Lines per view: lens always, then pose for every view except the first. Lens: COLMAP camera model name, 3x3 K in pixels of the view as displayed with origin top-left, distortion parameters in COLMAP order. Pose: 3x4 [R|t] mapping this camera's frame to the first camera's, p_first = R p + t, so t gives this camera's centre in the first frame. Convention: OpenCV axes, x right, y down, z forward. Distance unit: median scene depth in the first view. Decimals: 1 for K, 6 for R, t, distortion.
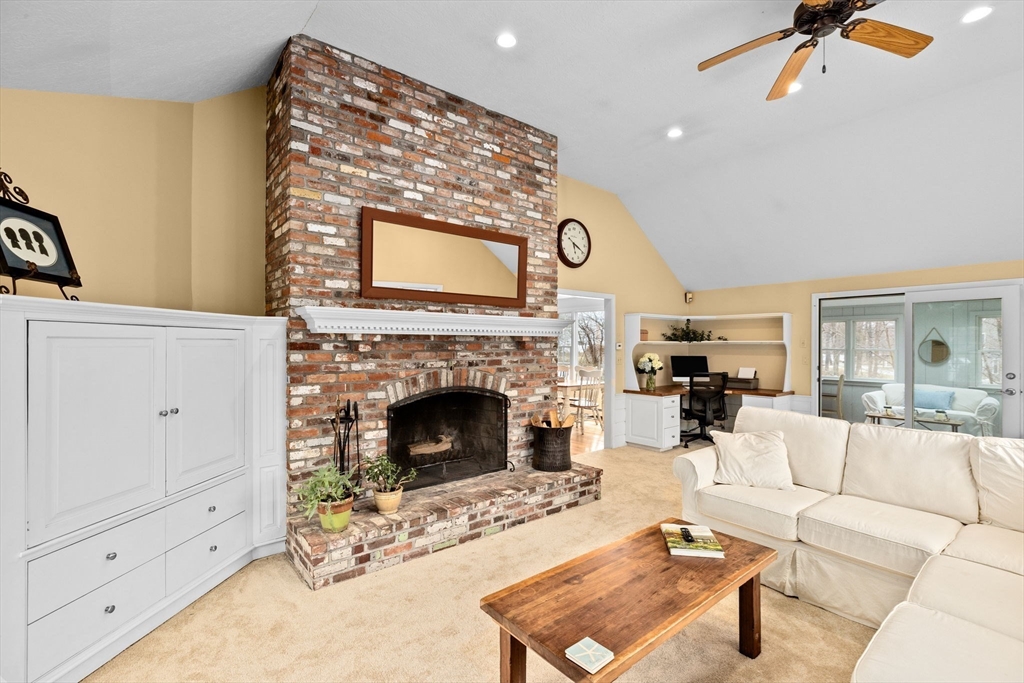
lens RADIAL K [[462.7, 0, 515.2], [0, 462.7, 342.2], [0, 0, 1]] dist [0.000480, 0.000770]
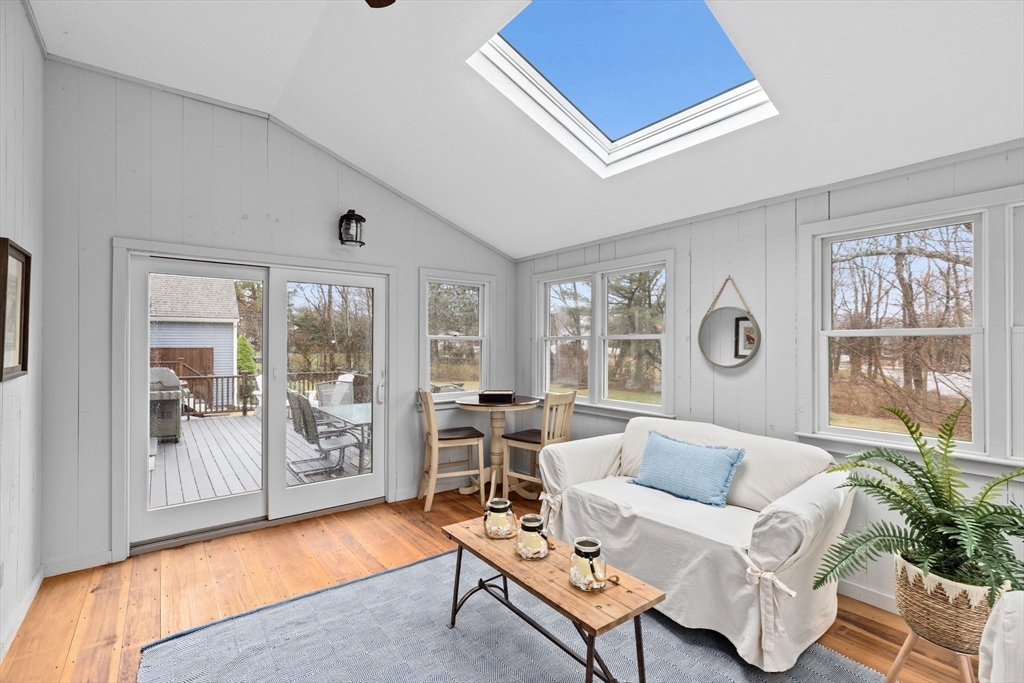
lens RADIAL K [[462.7, 0, 515.2], [0, 462.7, 342.2], [0, 0, 1]] dist [0.000480, 0.000770]
pose [[0.999253, -0.002740, -0.038549, 0.738686], [0.002695, 0.999996, -0.001231, 0.023783], [0.038553, 0.001126, 0.999256, 0.602129]]
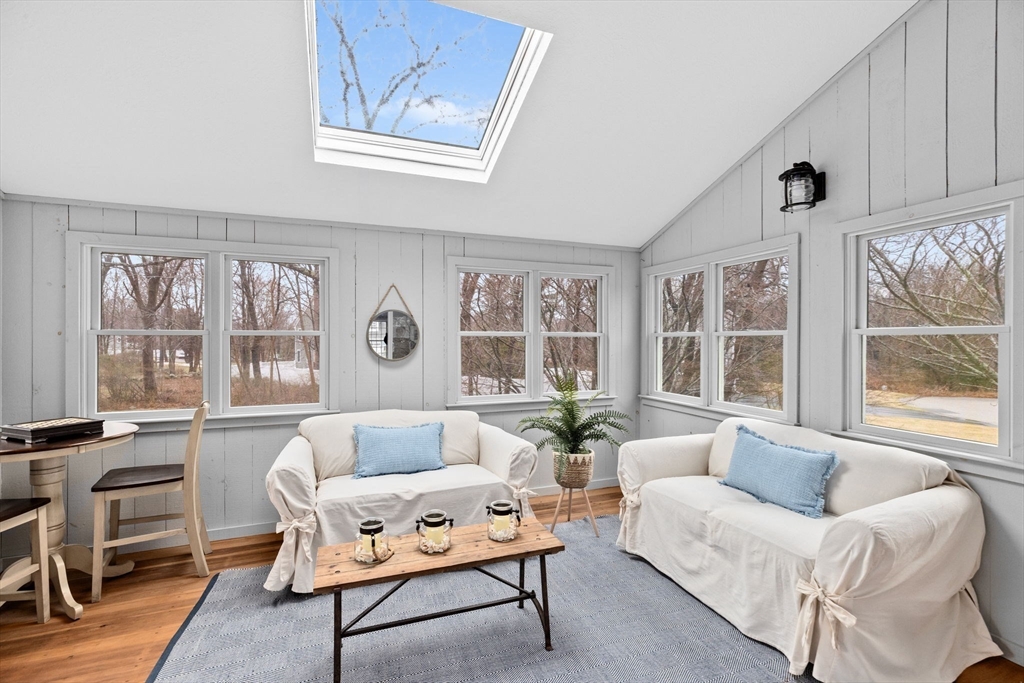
lens RADIAL K [[462.7, 0, 515.2], [0, 462.7, 342.2], [0, 0, 1]] dist [0.000480, 0.000770]
pose [[0.320540, -0.005338, 0.947220, 0.502615], [-0.004141, 0.999967, 0.007037, 0.022666], [-0.947226, -0.006178, 0.320507, 0.735511]]
